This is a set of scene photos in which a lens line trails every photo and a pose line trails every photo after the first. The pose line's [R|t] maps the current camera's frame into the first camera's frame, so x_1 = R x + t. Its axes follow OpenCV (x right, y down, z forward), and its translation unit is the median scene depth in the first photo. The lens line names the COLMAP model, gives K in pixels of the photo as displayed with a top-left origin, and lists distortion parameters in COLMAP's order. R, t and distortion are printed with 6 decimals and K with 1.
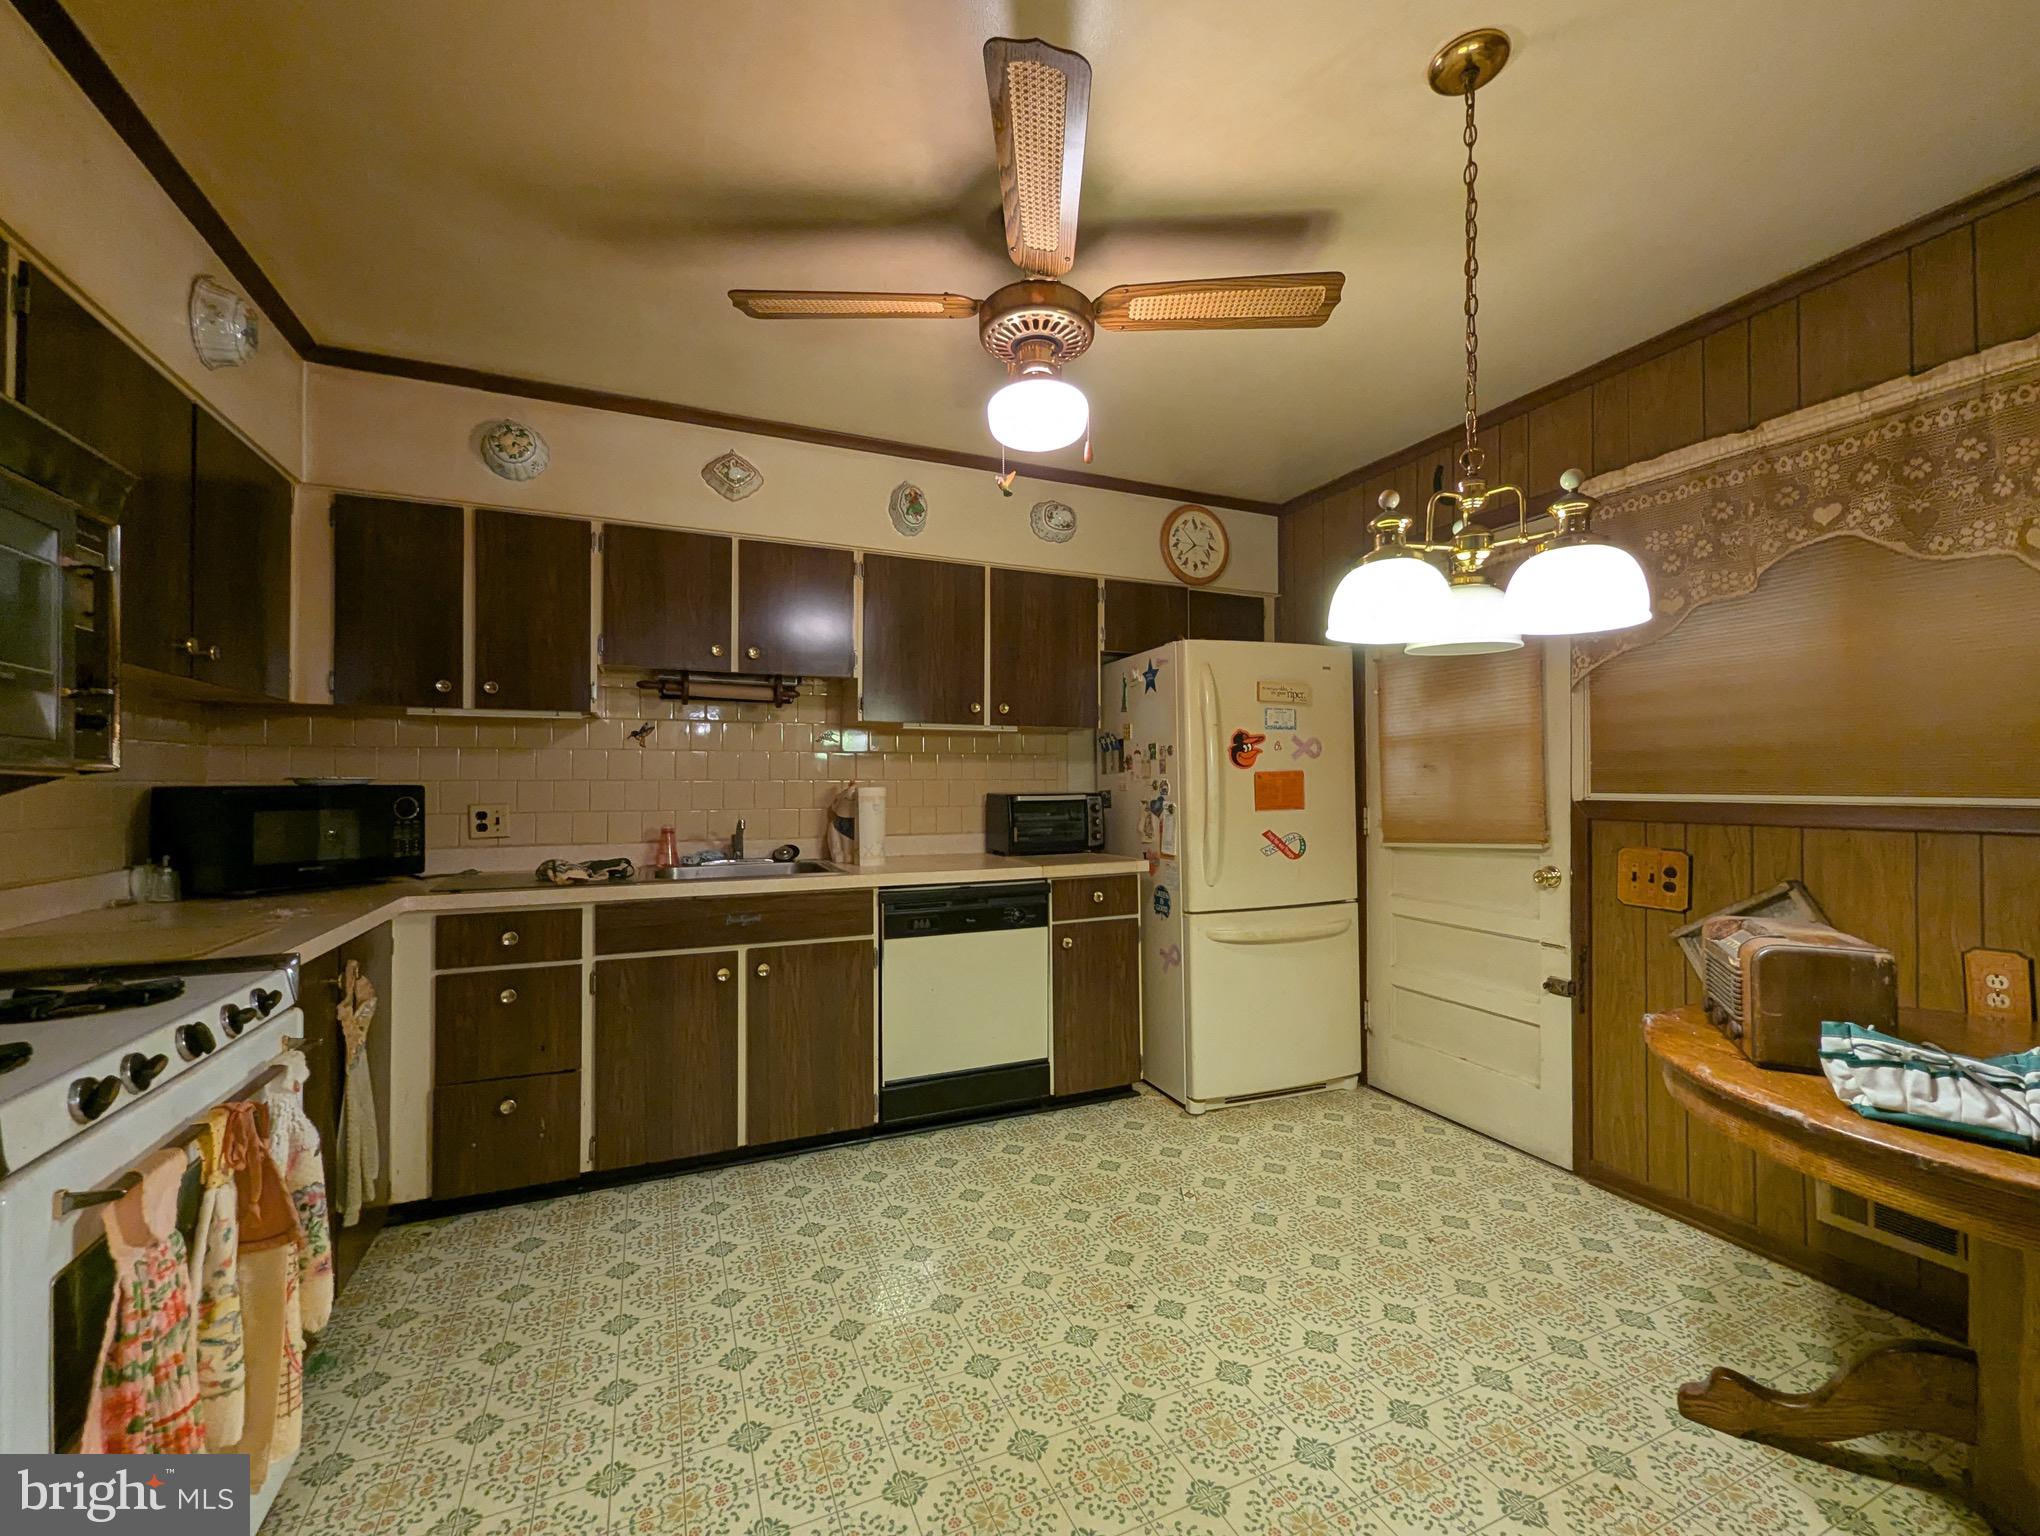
lens RADIAL K [[850.0, 0, 1022.7], [0, 850.0, 768.2], [0, 0, 1]] dist [0.004946, -0.002149]
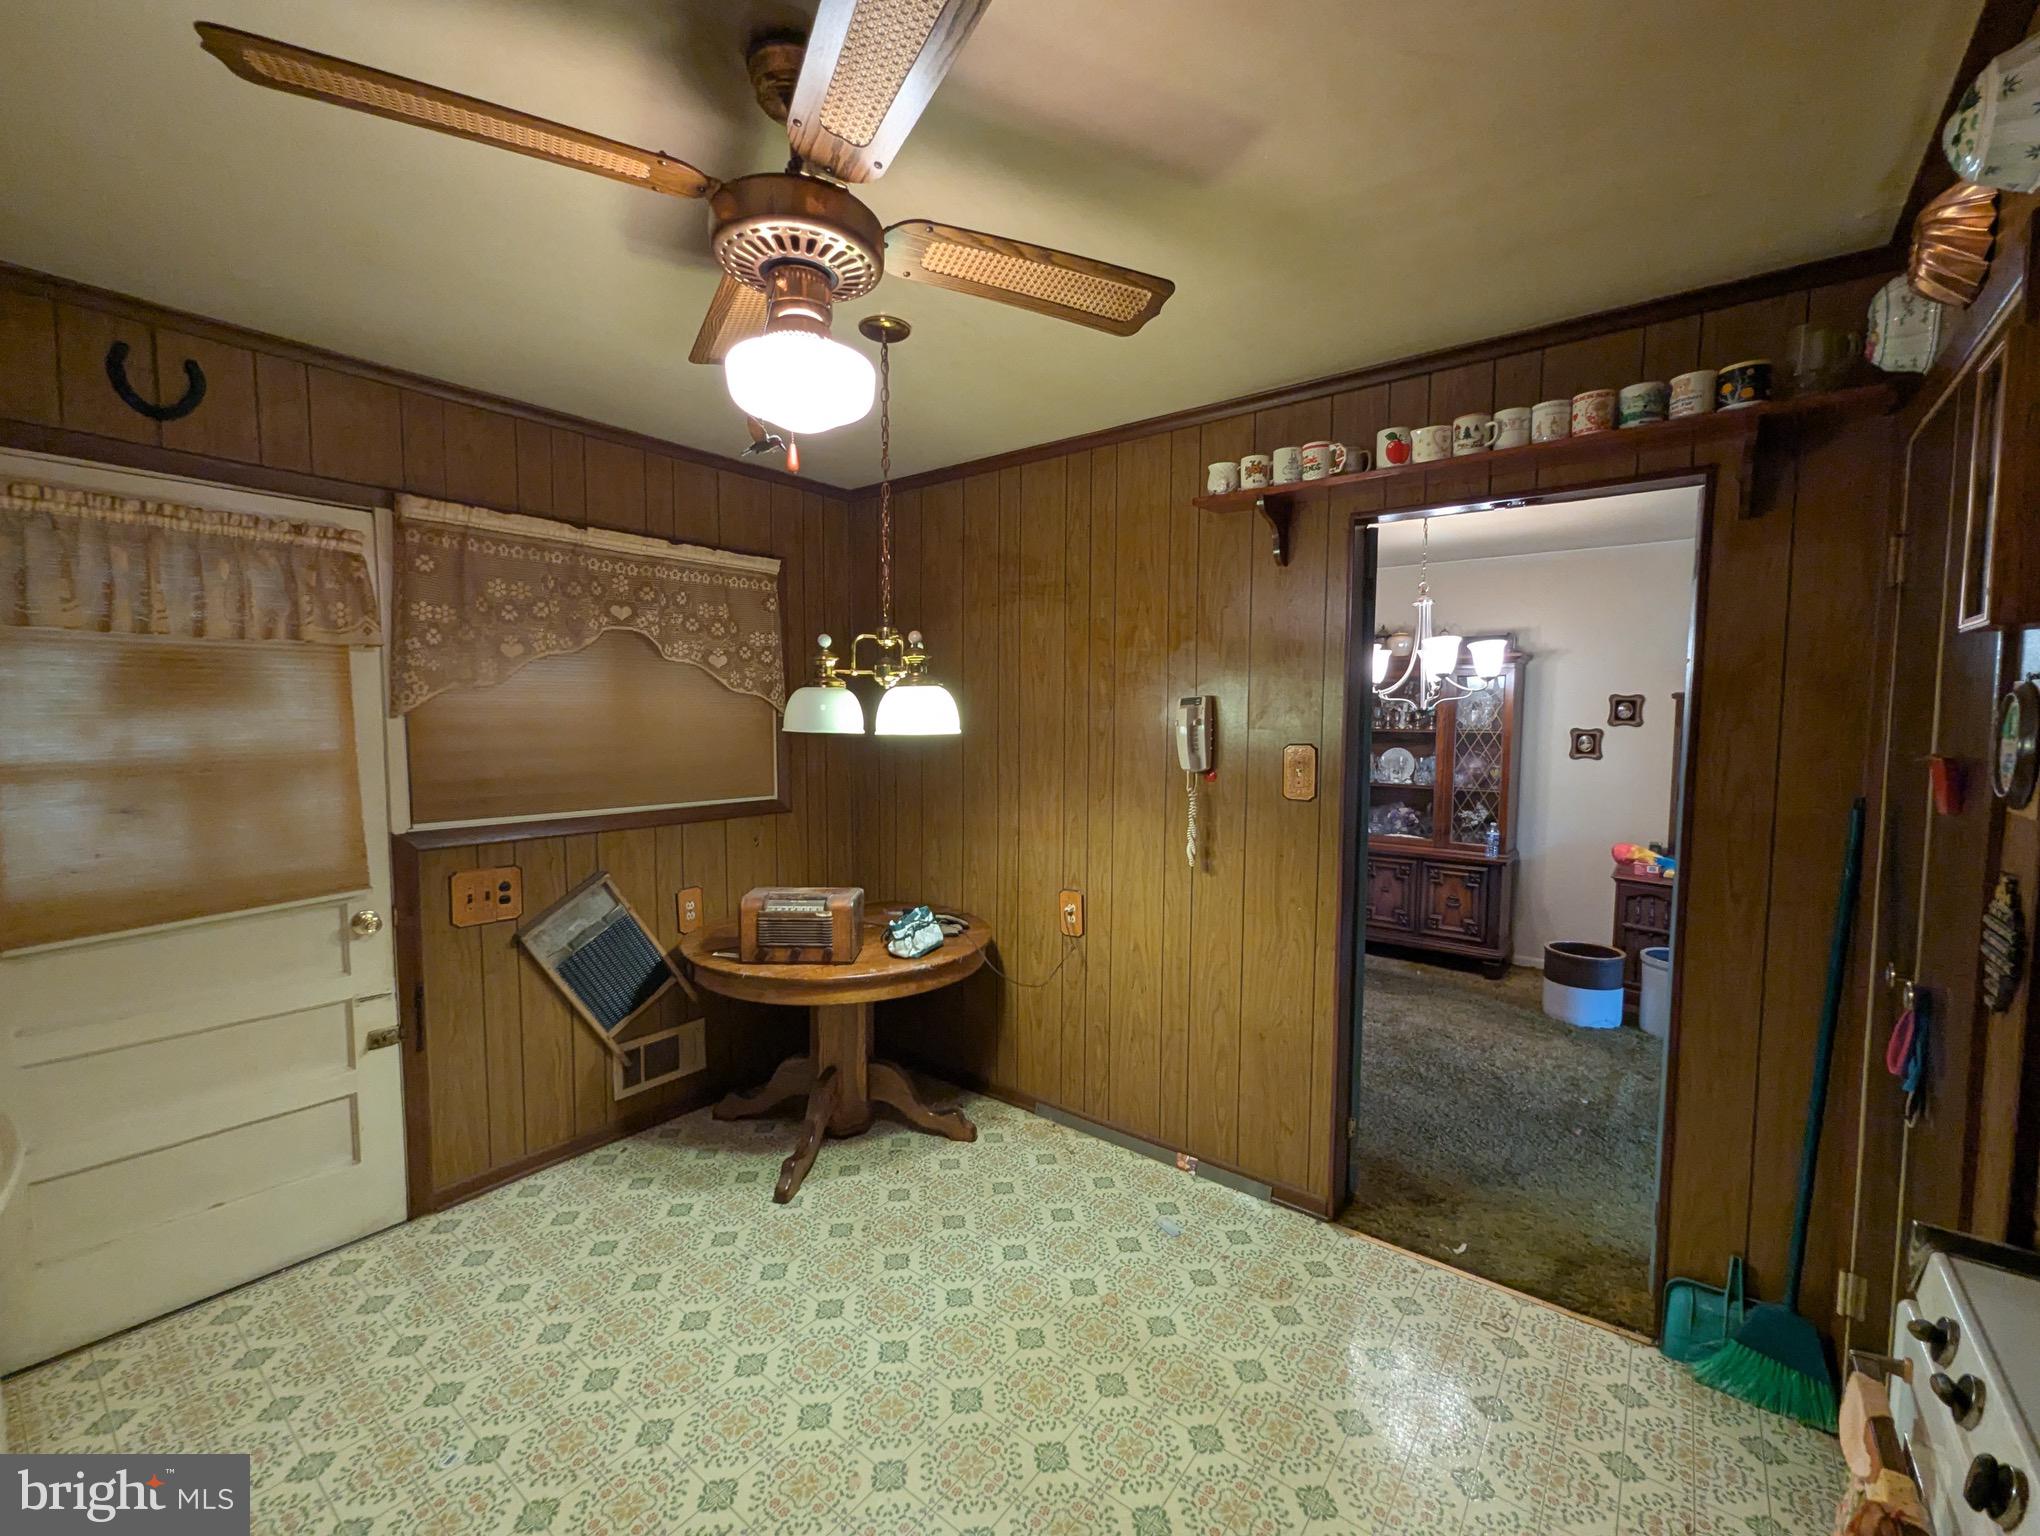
lens RADIAL K [[850.0, 0, 1025.8], [0, 850.0, 775.2], [0, 0, 1]] dist [0.004946, -0.002149]
pose [[-0.484153, -0.061592, 0.872813, -0.535987], [-0.017575, 0.998003, 0.060677, -0.103439], [-0.874807, 0.014038, -0.484268, 0.918518]]
